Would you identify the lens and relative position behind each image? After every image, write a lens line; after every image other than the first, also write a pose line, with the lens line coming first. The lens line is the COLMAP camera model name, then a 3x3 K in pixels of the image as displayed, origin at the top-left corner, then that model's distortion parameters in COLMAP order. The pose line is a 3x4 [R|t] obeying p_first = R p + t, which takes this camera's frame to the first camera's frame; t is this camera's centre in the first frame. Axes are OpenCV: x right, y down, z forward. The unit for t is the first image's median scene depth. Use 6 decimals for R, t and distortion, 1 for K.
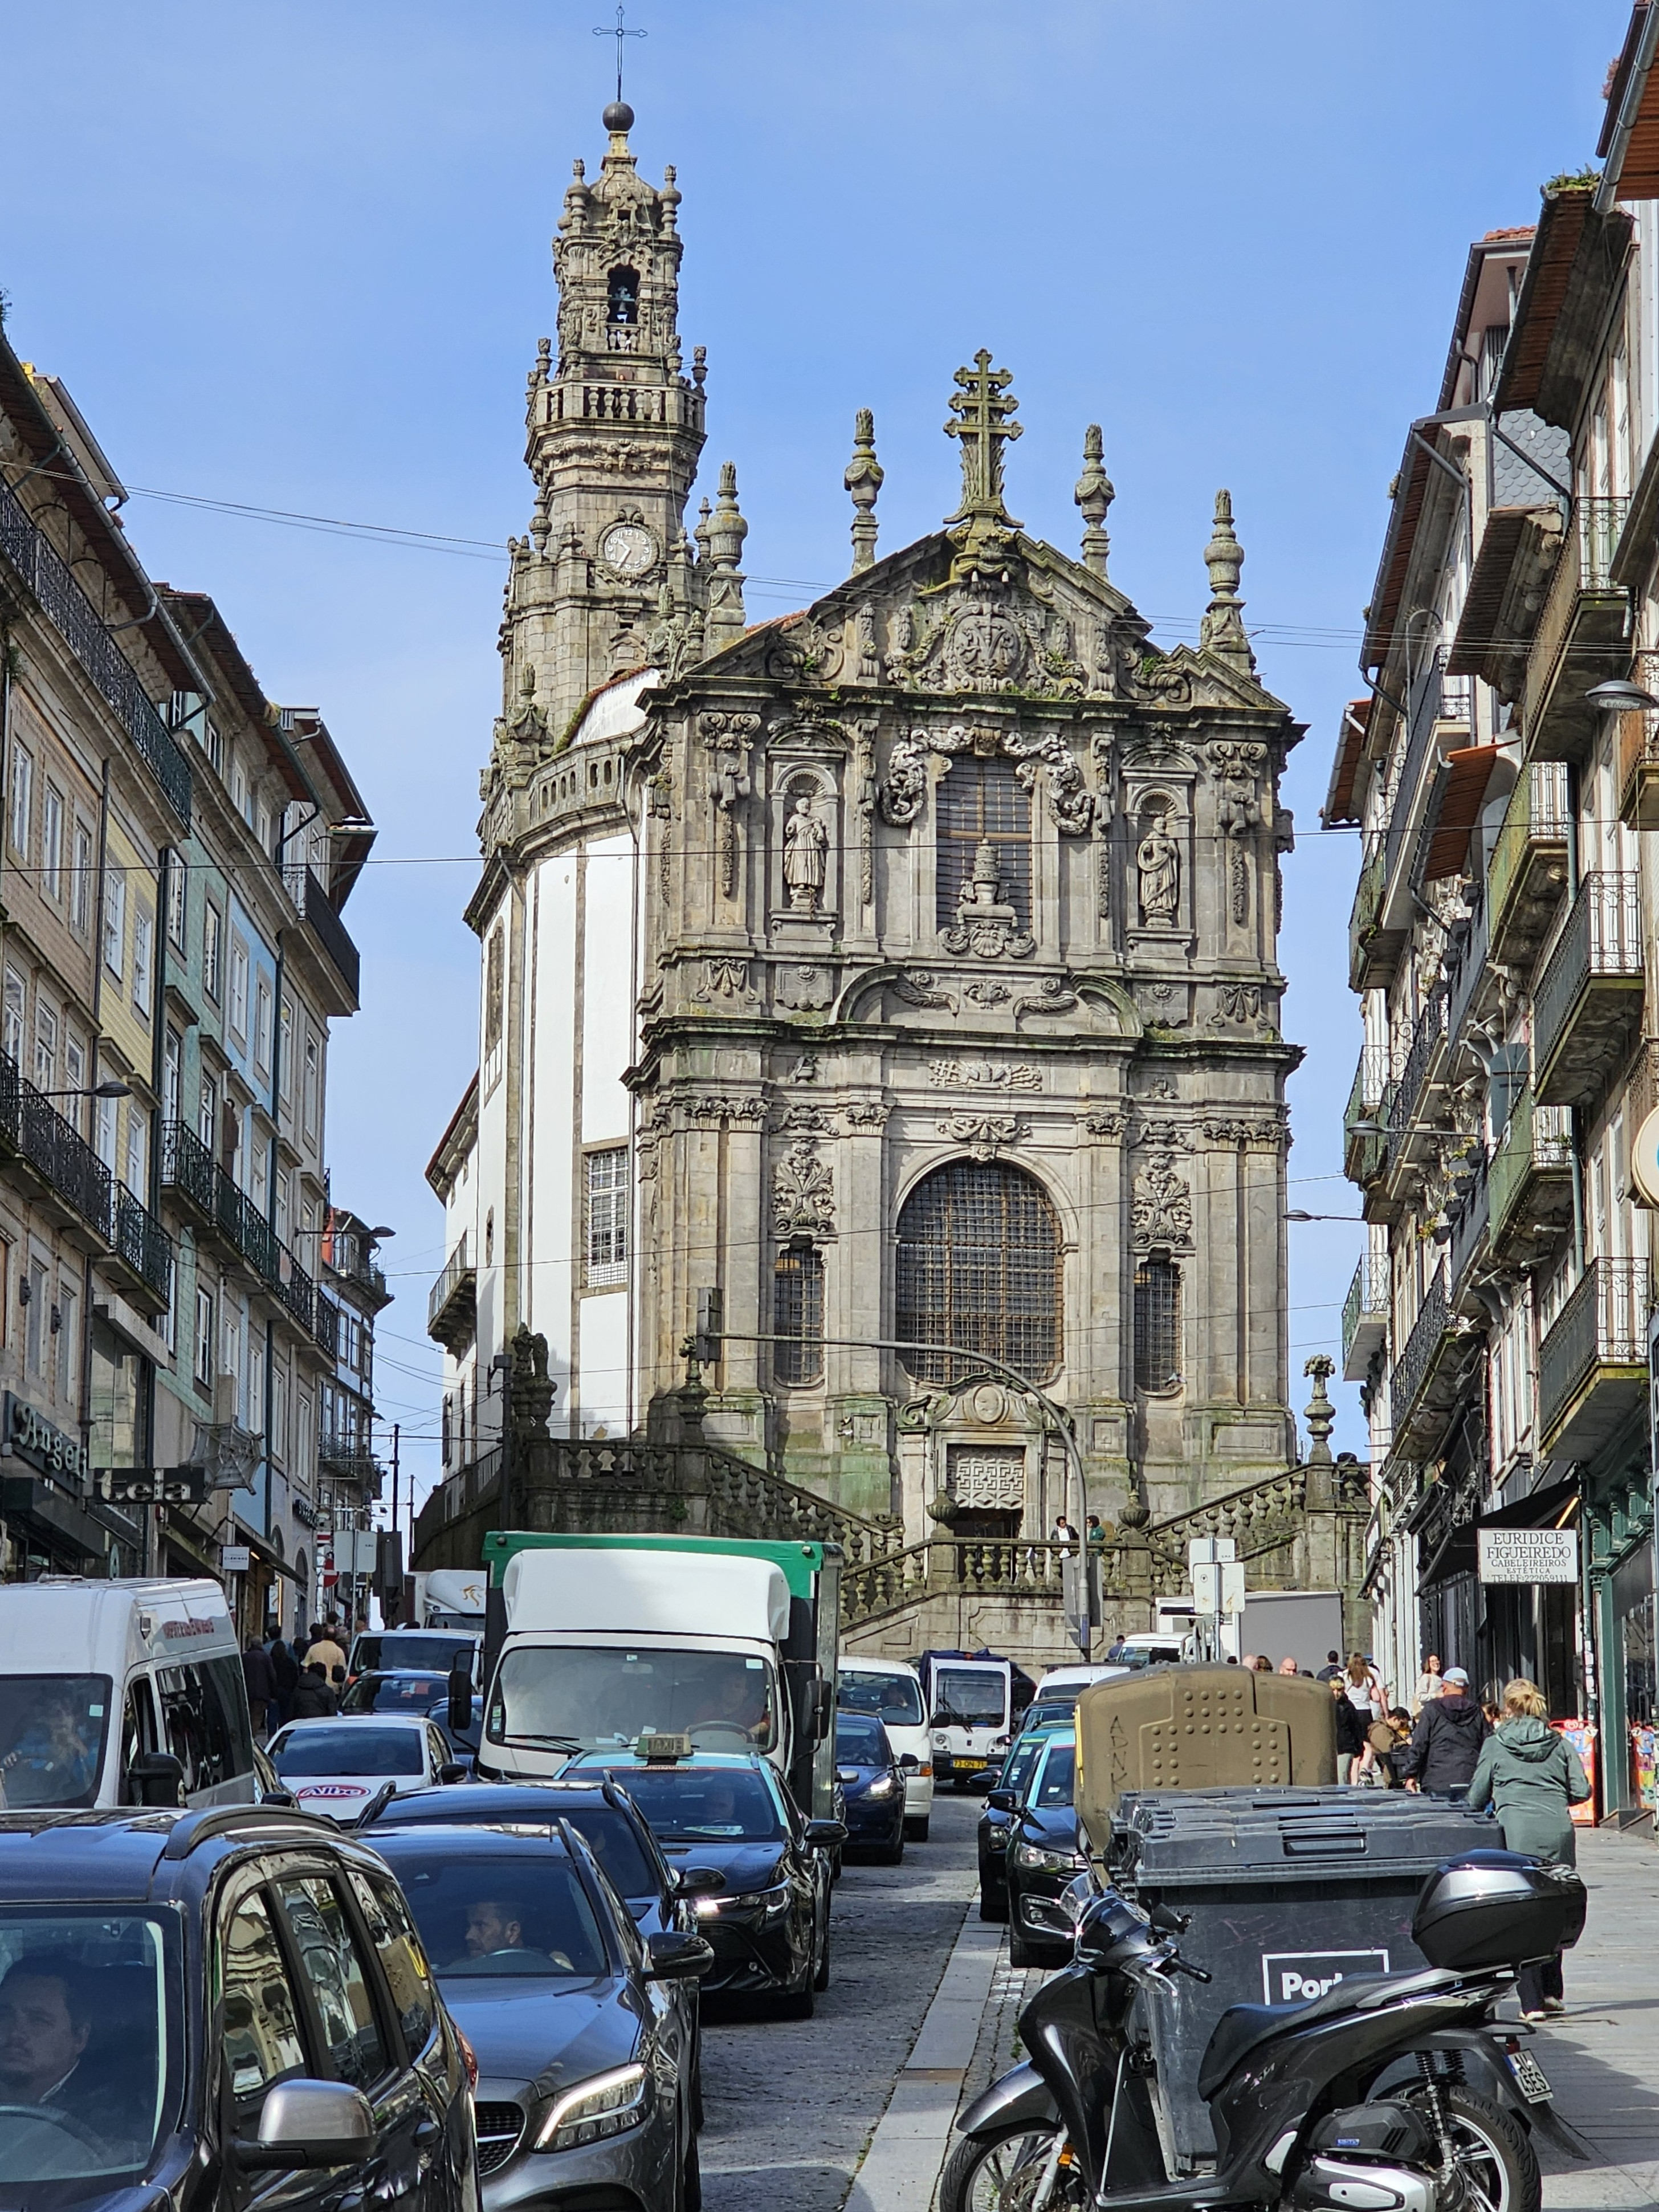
lens RADIAL K [[5918.0, 0, 695.2], [0, 5918.0, 1105.1], [0, 0, 1]] dist [-1.402297, 35.854818]
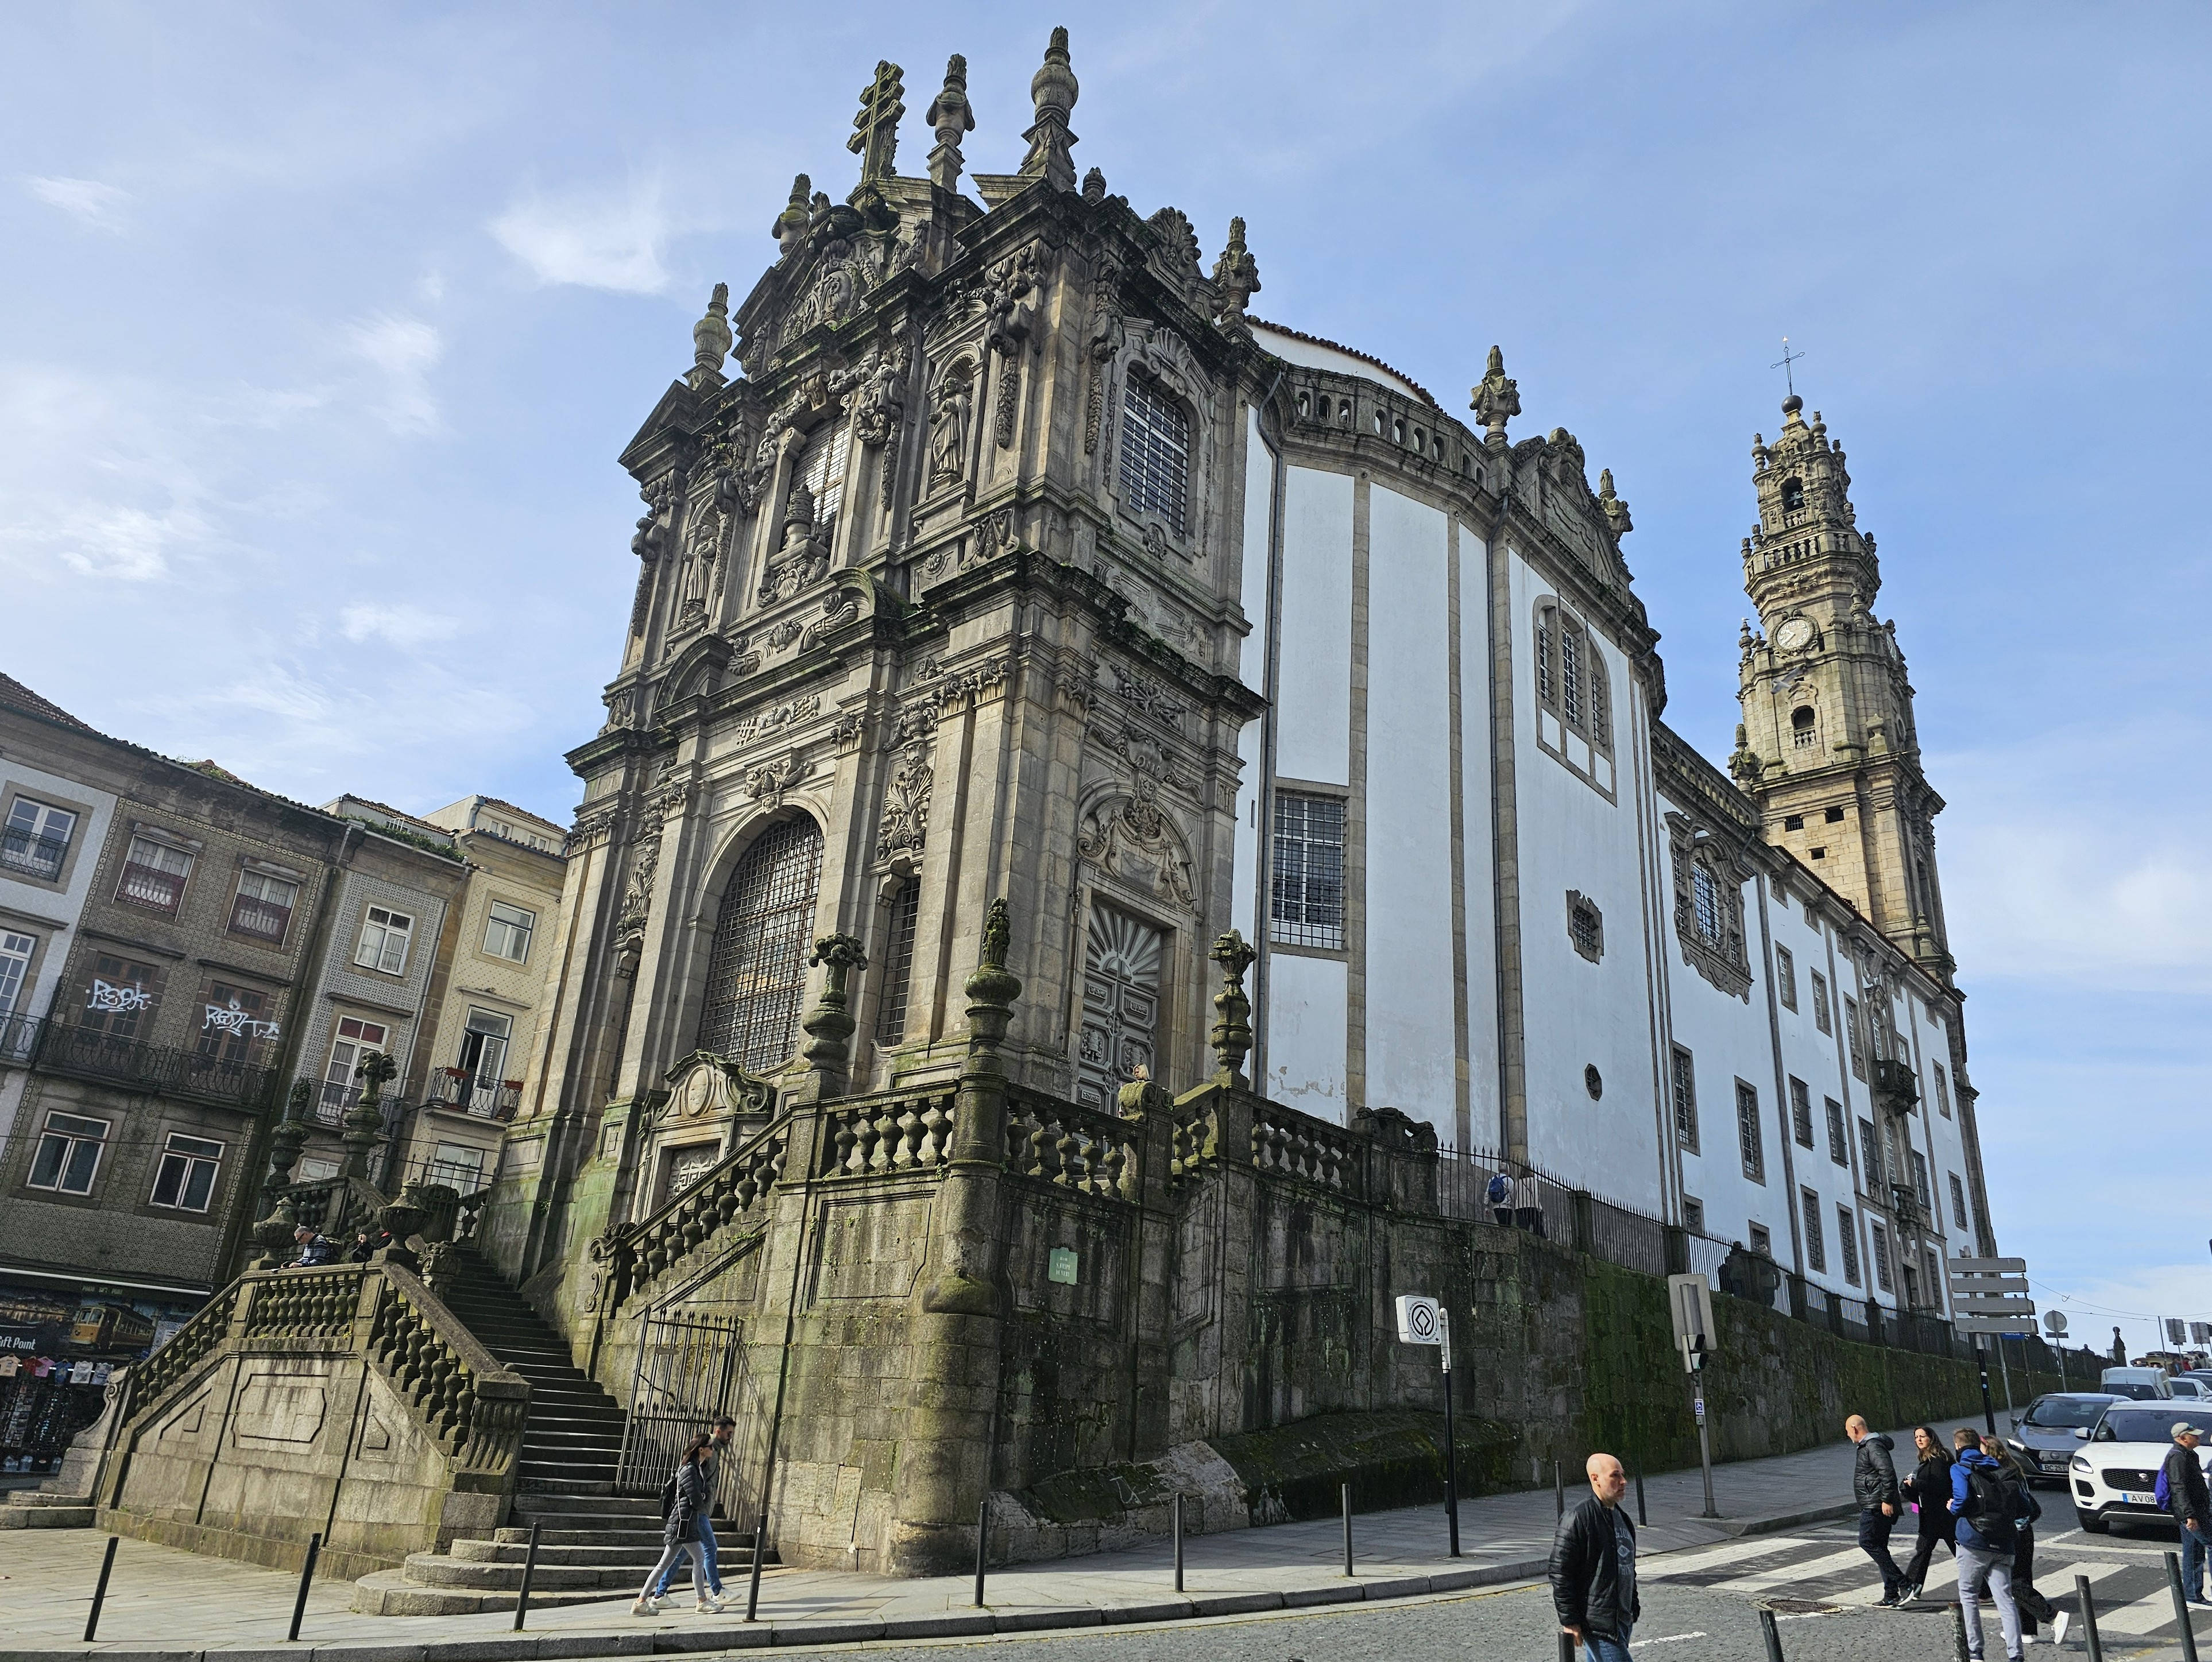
lens RADIAL K [[1560.7, 0, 1103.7], [0, 1560.7, 874.8], [0, 0, 1]] dist [0.030292, -0.002644]
pose [[0.631620, -0.247579, -0.734684, 0.244431], [0.093440, 0.965042, -0.244875, 0.078327], [0.769627, 0.086019, 0.632673, 0.889922]]
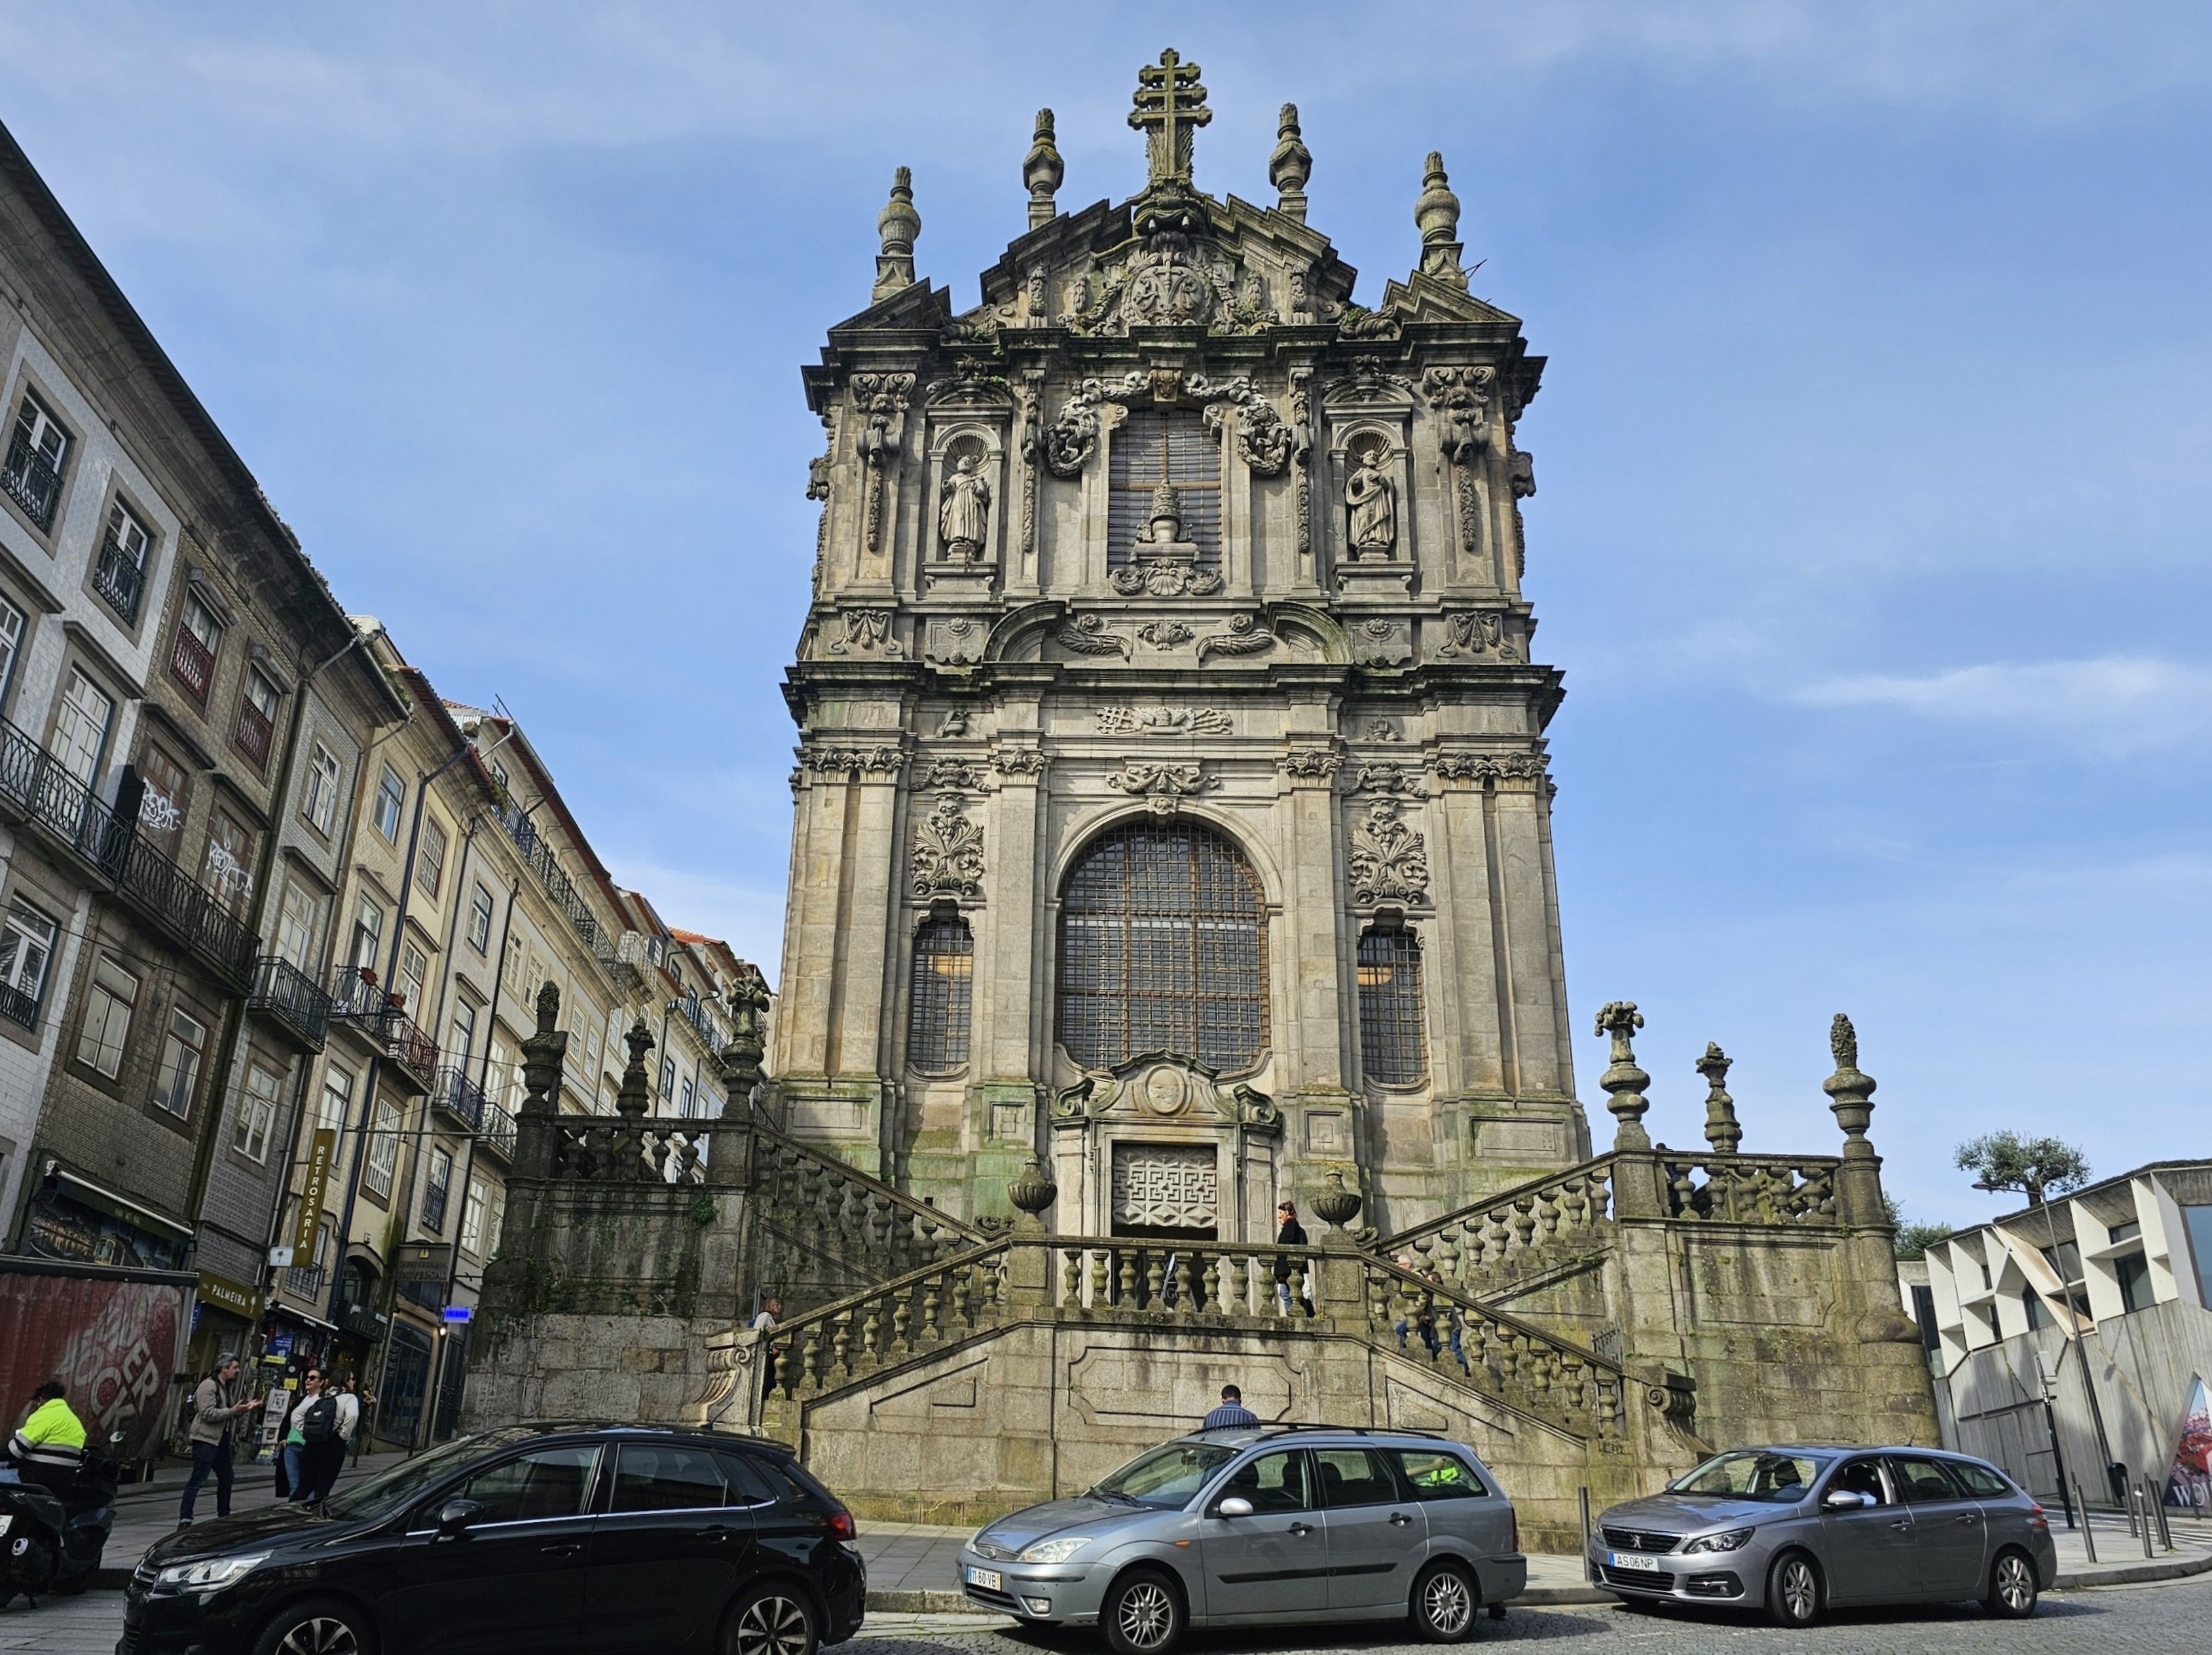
lens RADIAL K [[1762.5, 0, 946.1], [0, 1762.5, 880.0], [0, 0, 1]] dist [0.183706, -0.415036]
pose [[0.973440, -0.053989, -0.222486, 0.074387], [0.007306, 0.978628, -0.205507, 0.070681], [0.228826, 0.198424, 0.953030, 0.747768]]
